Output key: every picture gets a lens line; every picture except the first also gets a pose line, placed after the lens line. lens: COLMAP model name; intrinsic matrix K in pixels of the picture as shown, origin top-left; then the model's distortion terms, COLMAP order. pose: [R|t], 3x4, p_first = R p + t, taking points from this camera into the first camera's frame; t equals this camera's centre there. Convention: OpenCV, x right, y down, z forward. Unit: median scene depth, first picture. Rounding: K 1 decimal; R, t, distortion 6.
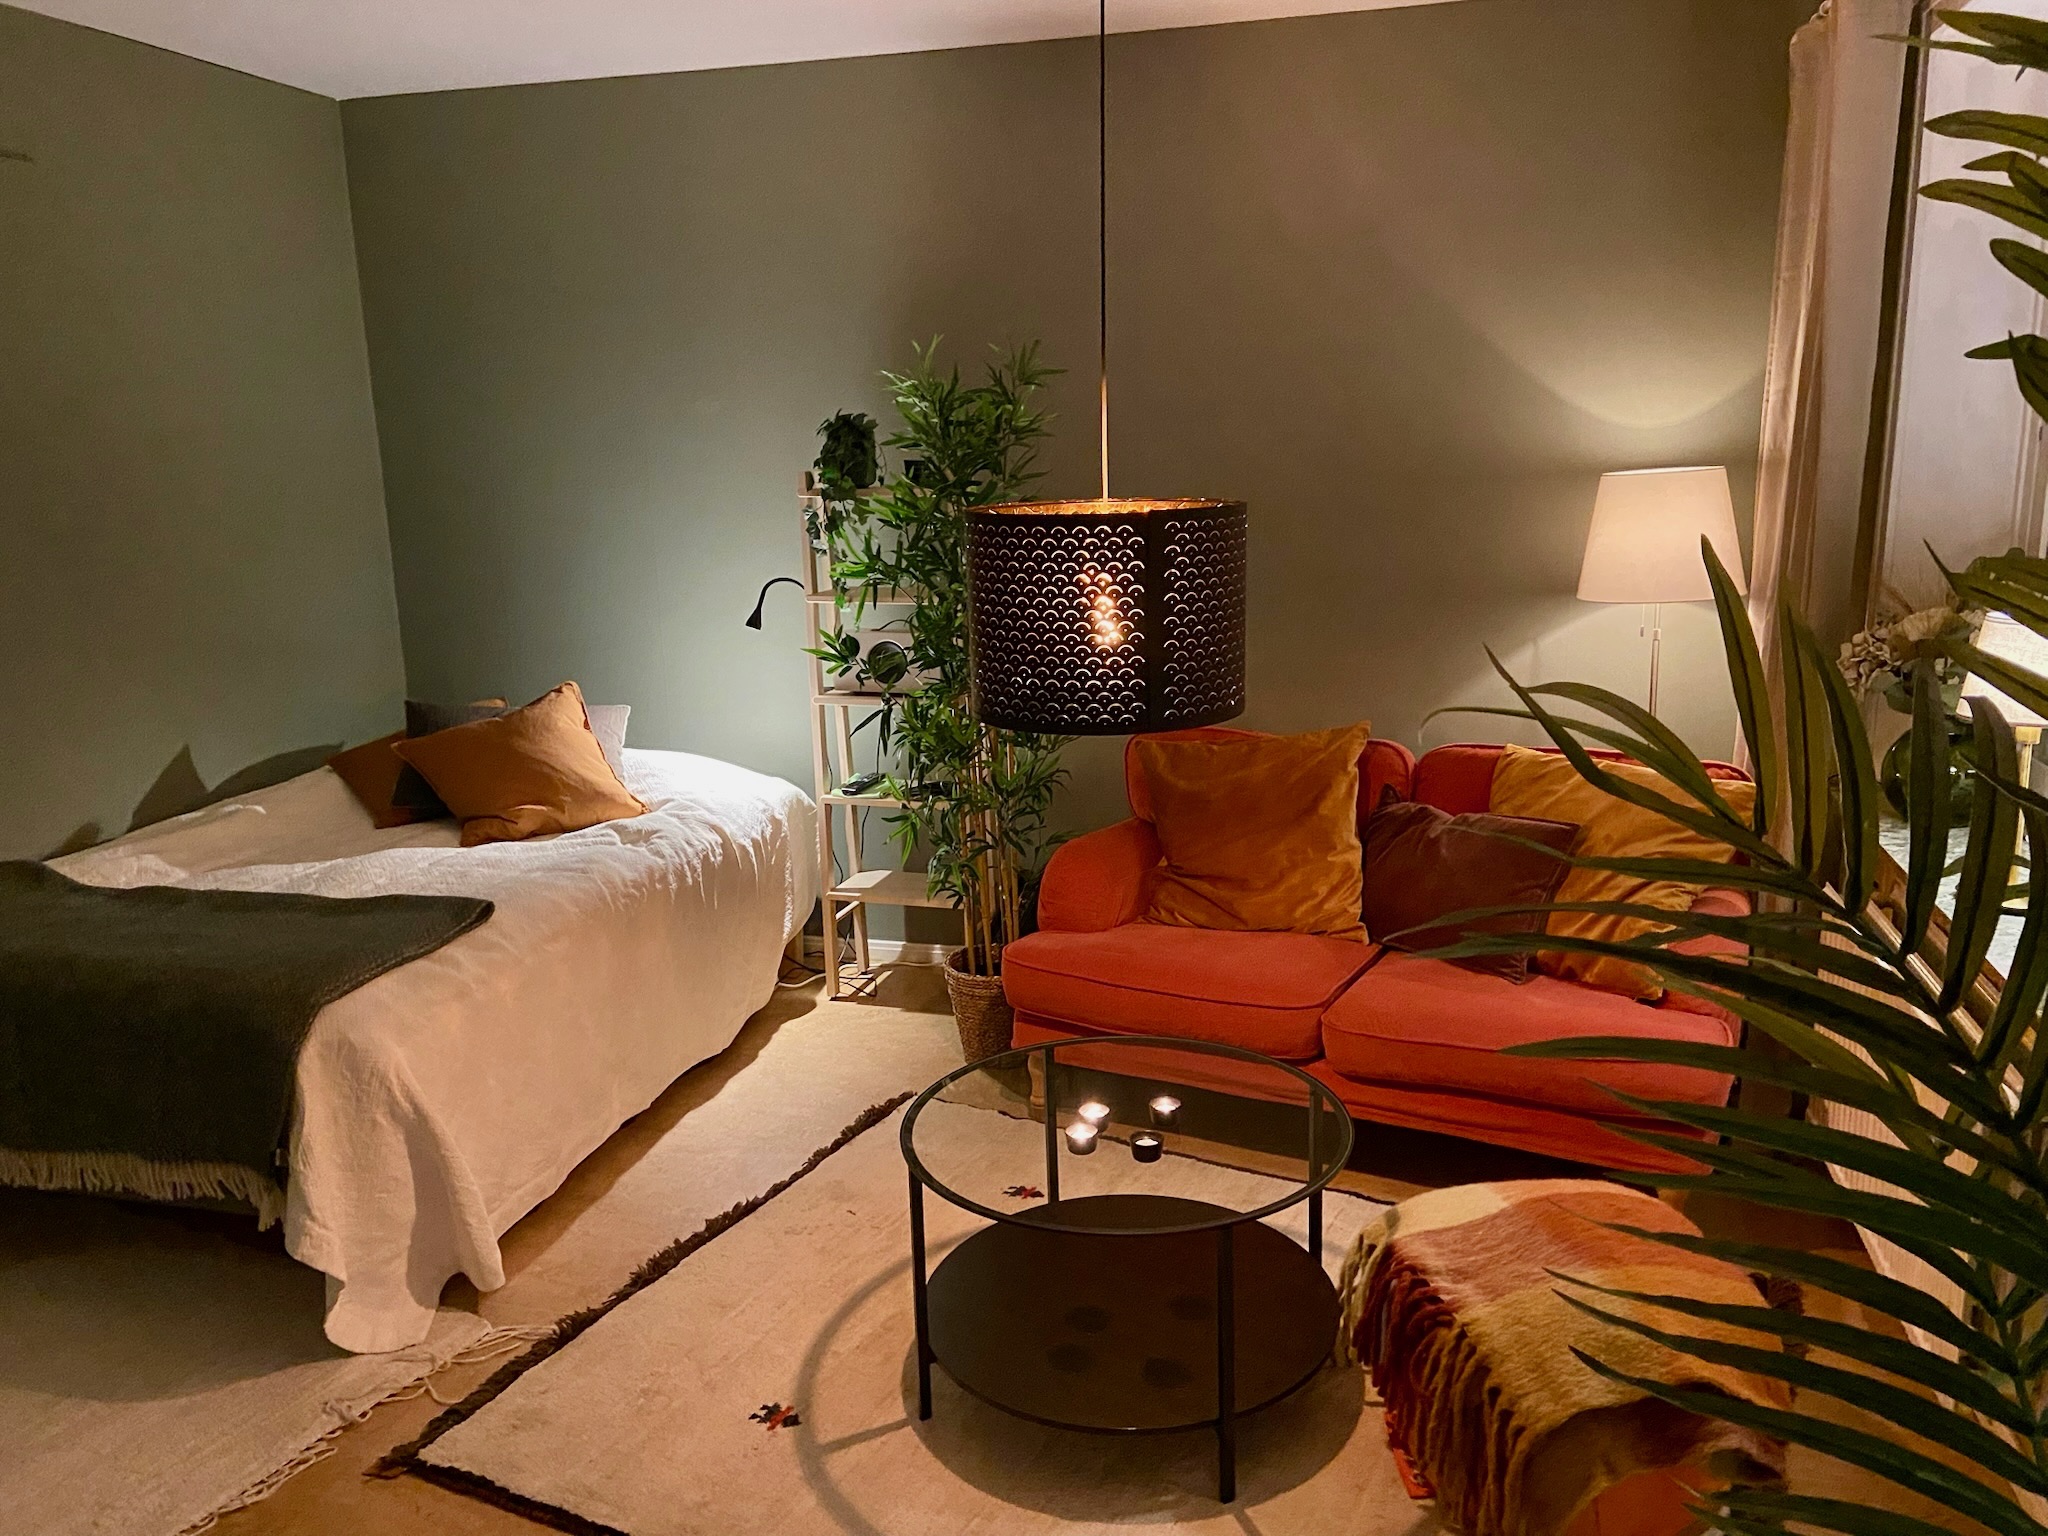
lens RADIAL K [[1532.7, 0, 1028.0], [0, 1532.7, 740.9], [0, 0, 1]] dist [0.113364, -0.127035]
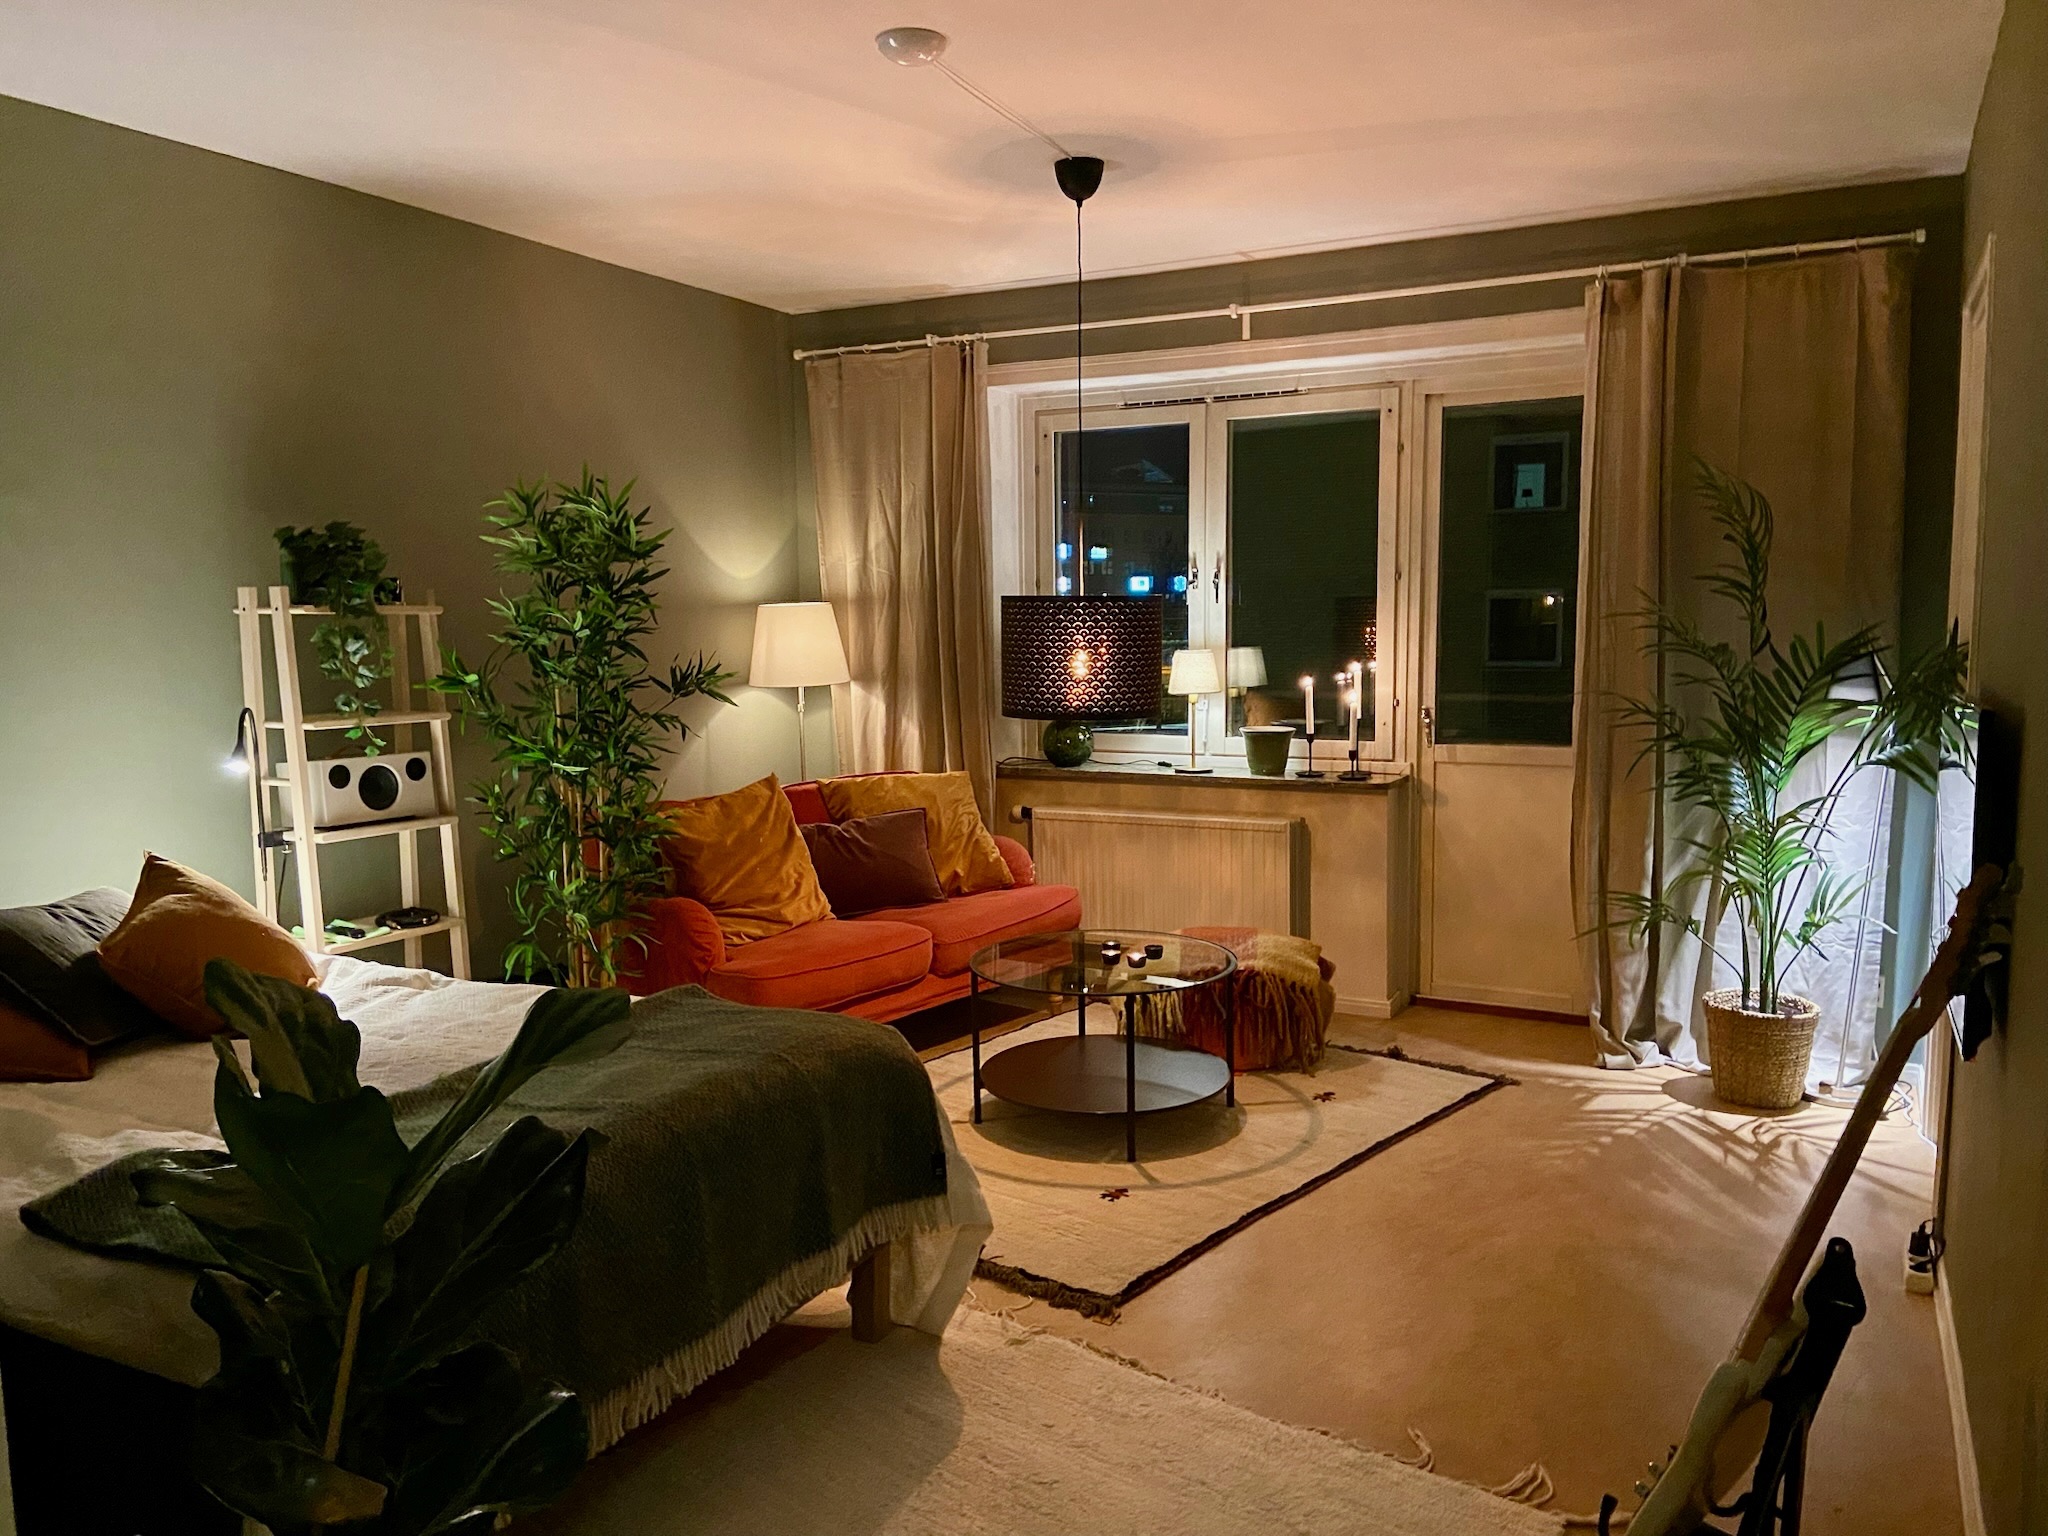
lens RADIAL K [[1532.7, 0, 1028.0], [0, 1532.7, 740.9], [0, 0, 1]] dist [0.113364, -0.127035]
pose [[0.224808, -0.076344, 0.971408, -1.017939], [0.189103, 0.981390, 0.033365, -0.037994], [-0.955877, 0.176196, 0.235062, 0.419095]]
